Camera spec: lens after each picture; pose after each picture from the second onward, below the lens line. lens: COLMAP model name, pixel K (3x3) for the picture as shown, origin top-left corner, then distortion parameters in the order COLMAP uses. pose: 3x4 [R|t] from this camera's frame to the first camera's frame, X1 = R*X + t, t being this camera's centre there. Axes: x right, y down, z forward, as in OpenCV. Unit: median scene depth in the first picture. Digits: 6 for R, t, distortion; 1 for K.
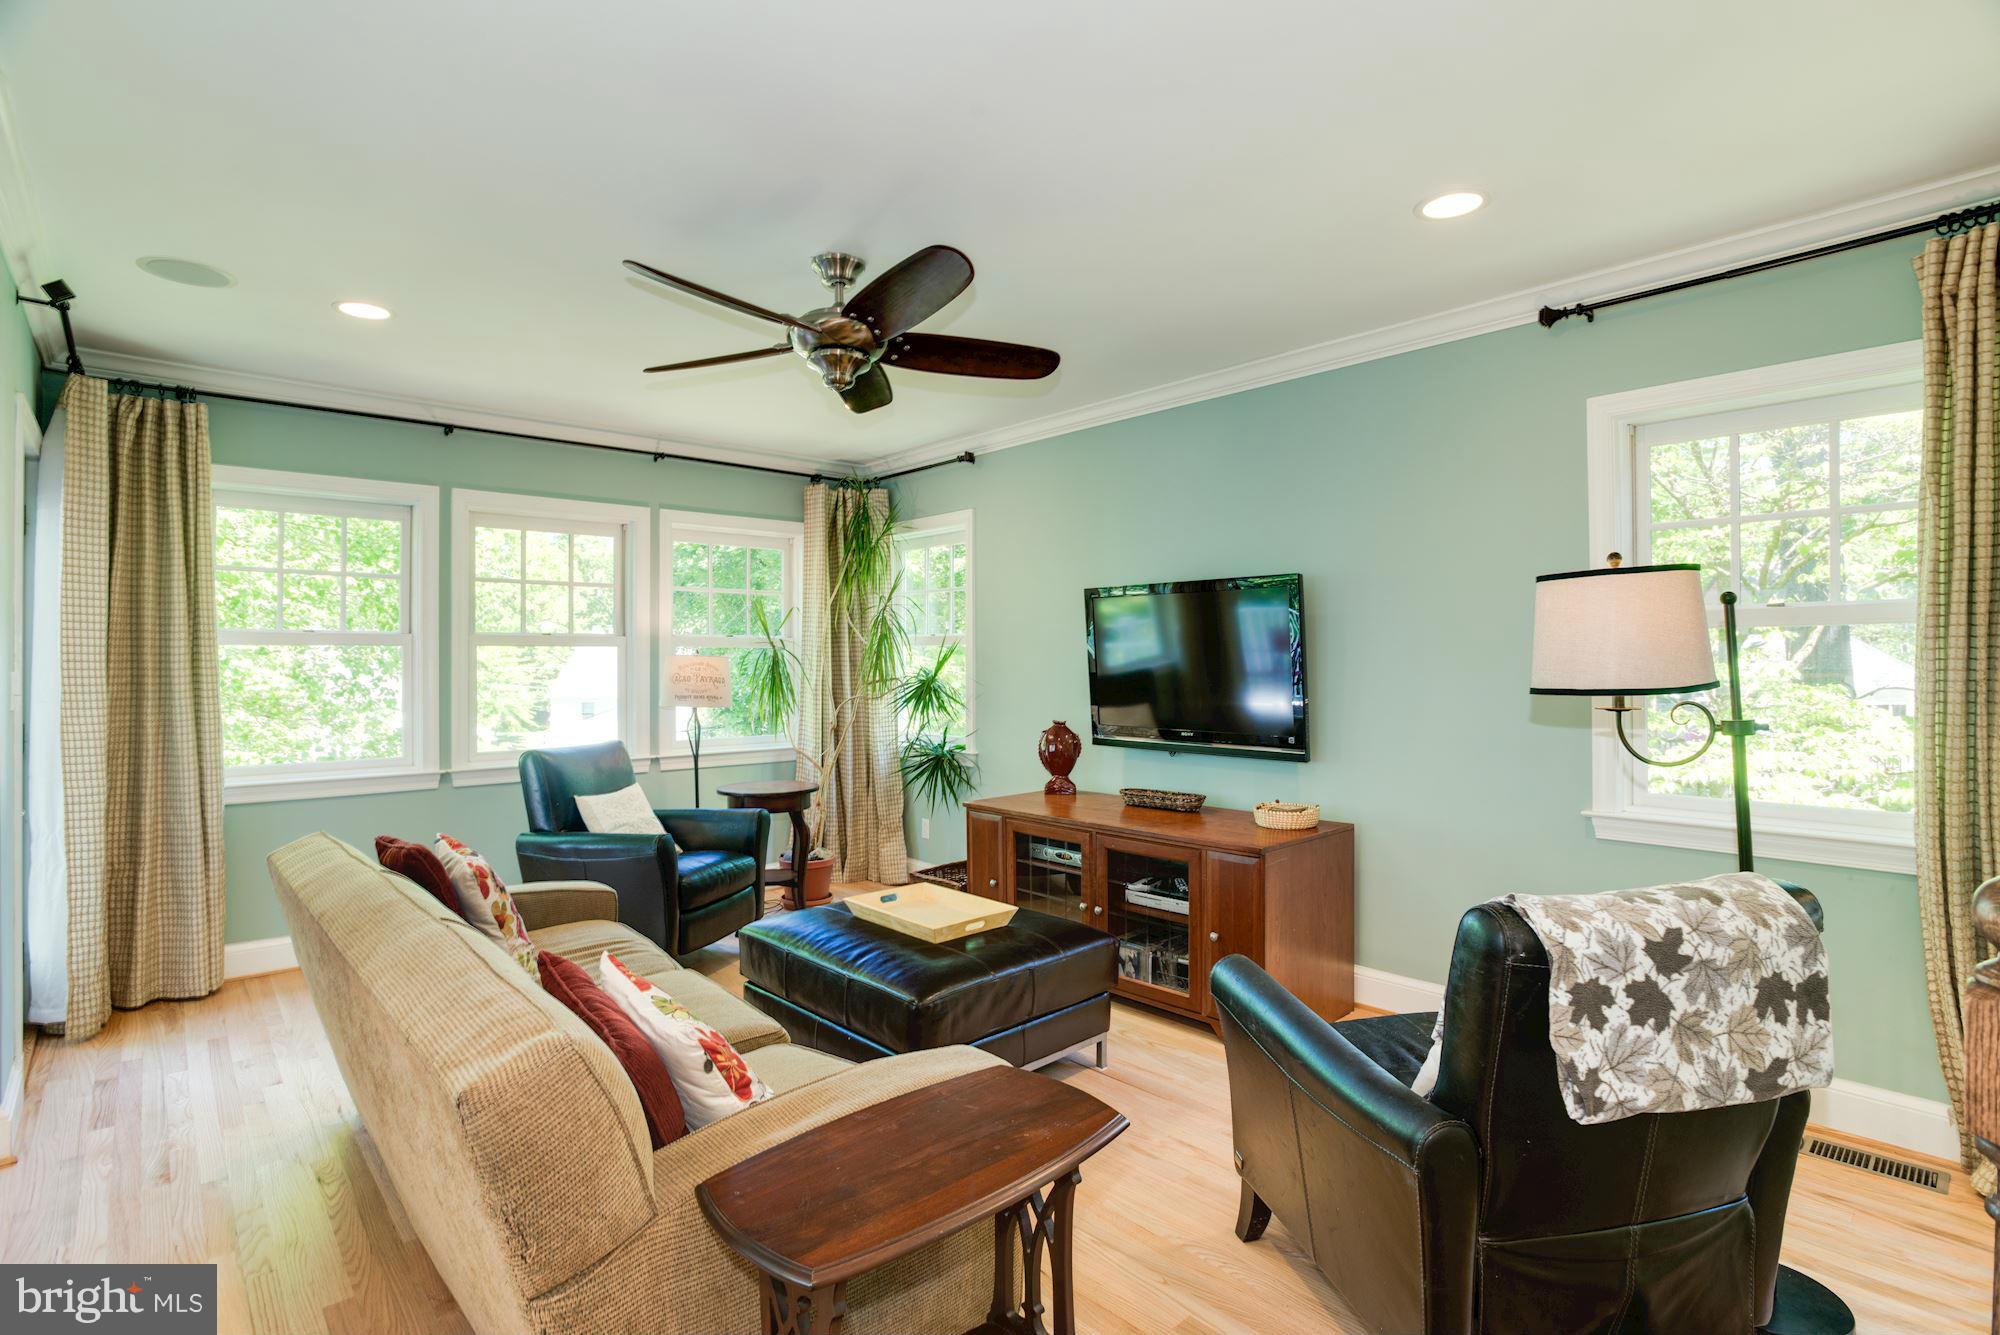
lens RADIAL K [[941.1, 0, 997.3], [0, 941.1, 654.1], [0, 0, 1]] dist [-0.003260, -0.000050]
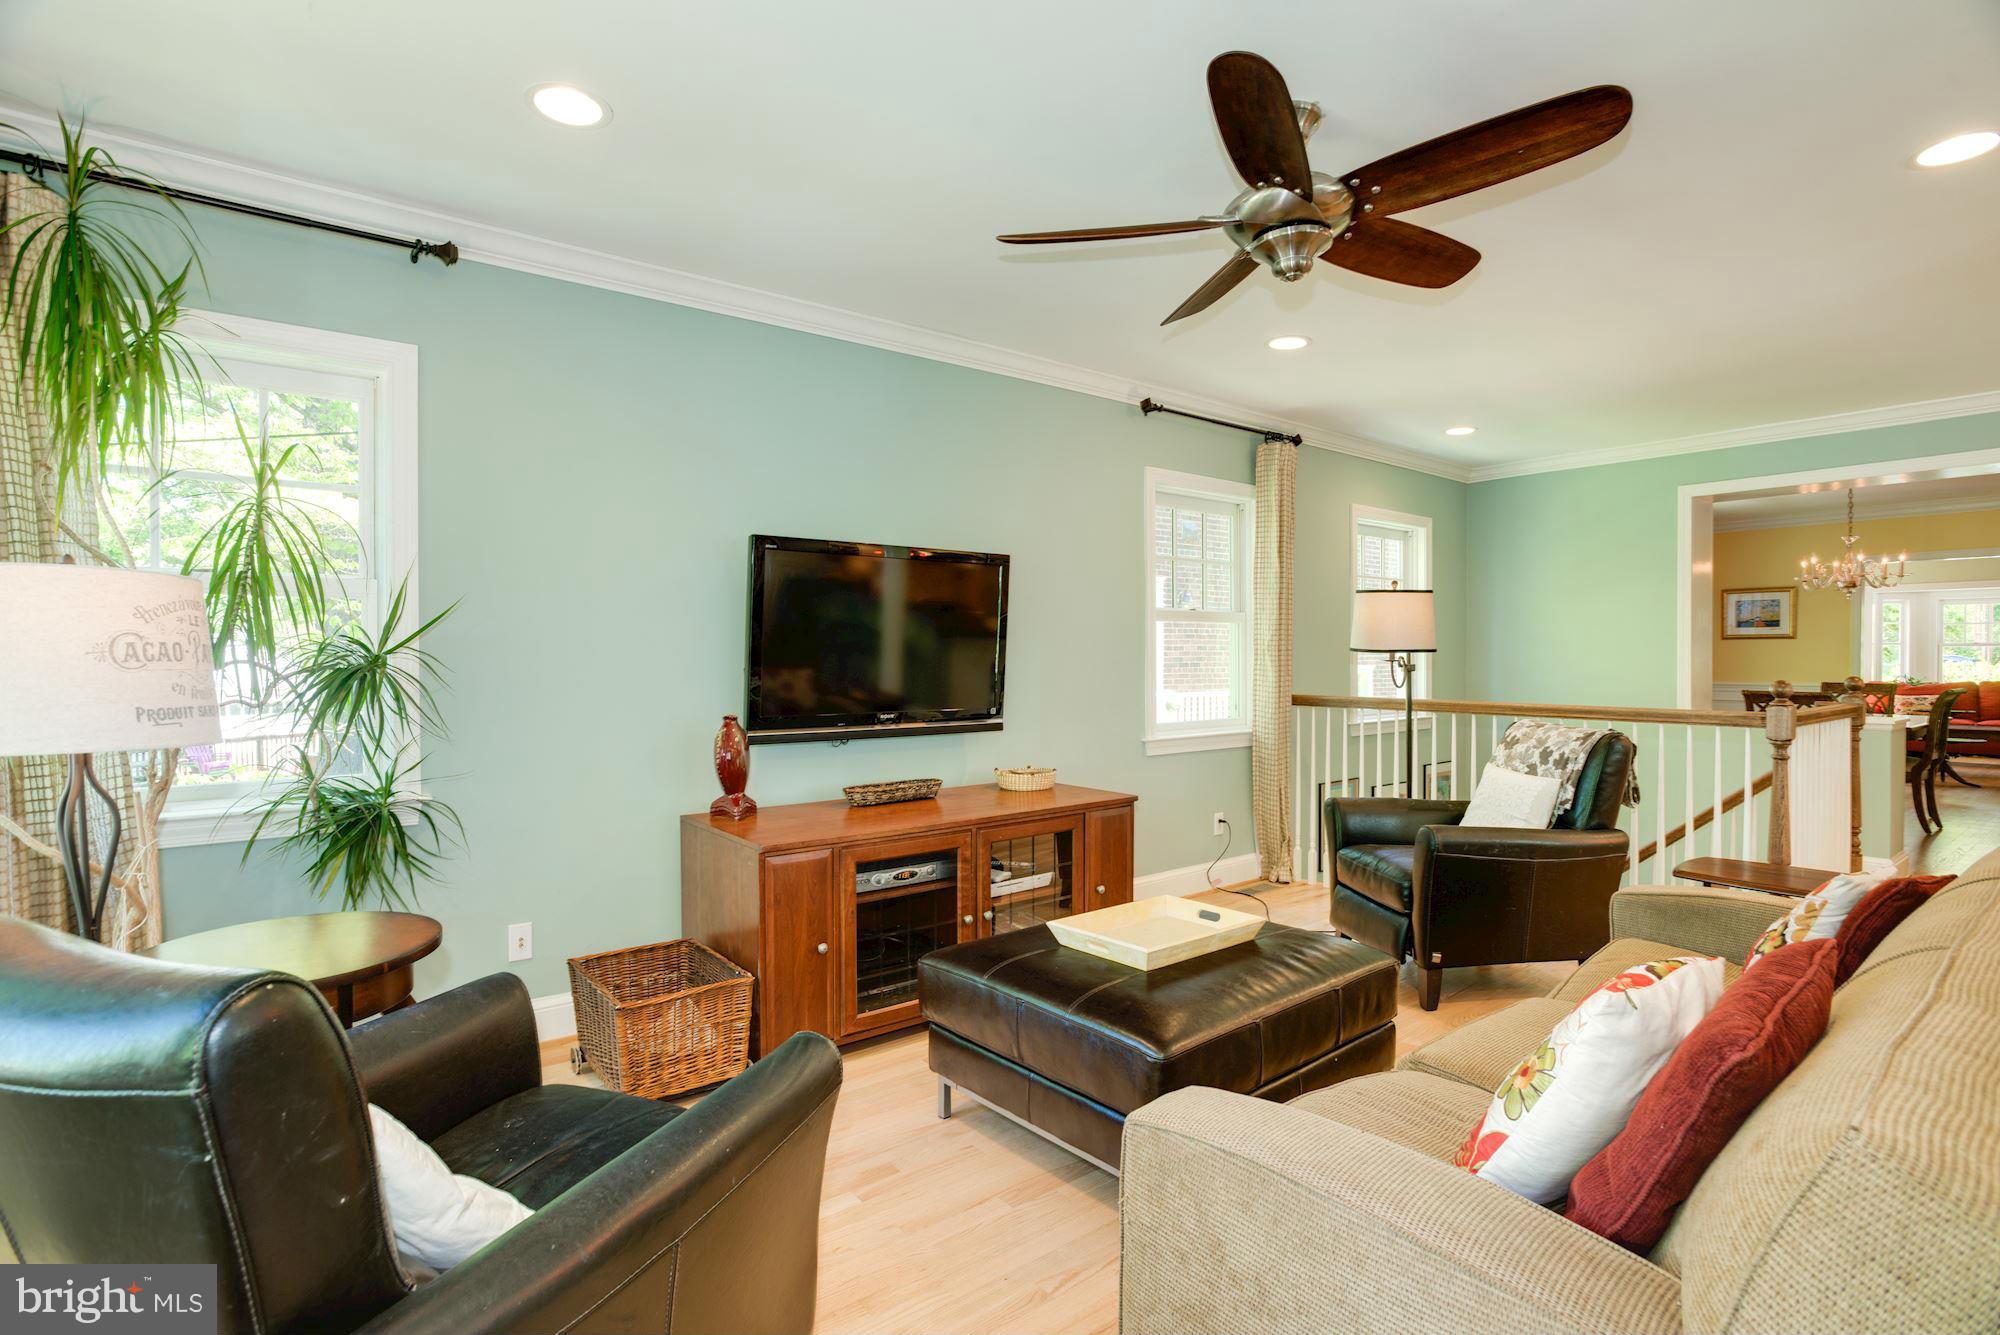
lens RADIAL K [[990.6, 0, 1000.3], [0, 990.6, 667.5], [0, 0, 1]] dist [-0.002236, 0.000182]
pose [[0.081280, -0.009721, 0.996644, -0.762469], [-0.003076, 0.999945, 0.010004, 0.028565], [-0.996687, -0.003879, 0.081245, 0.852052]]
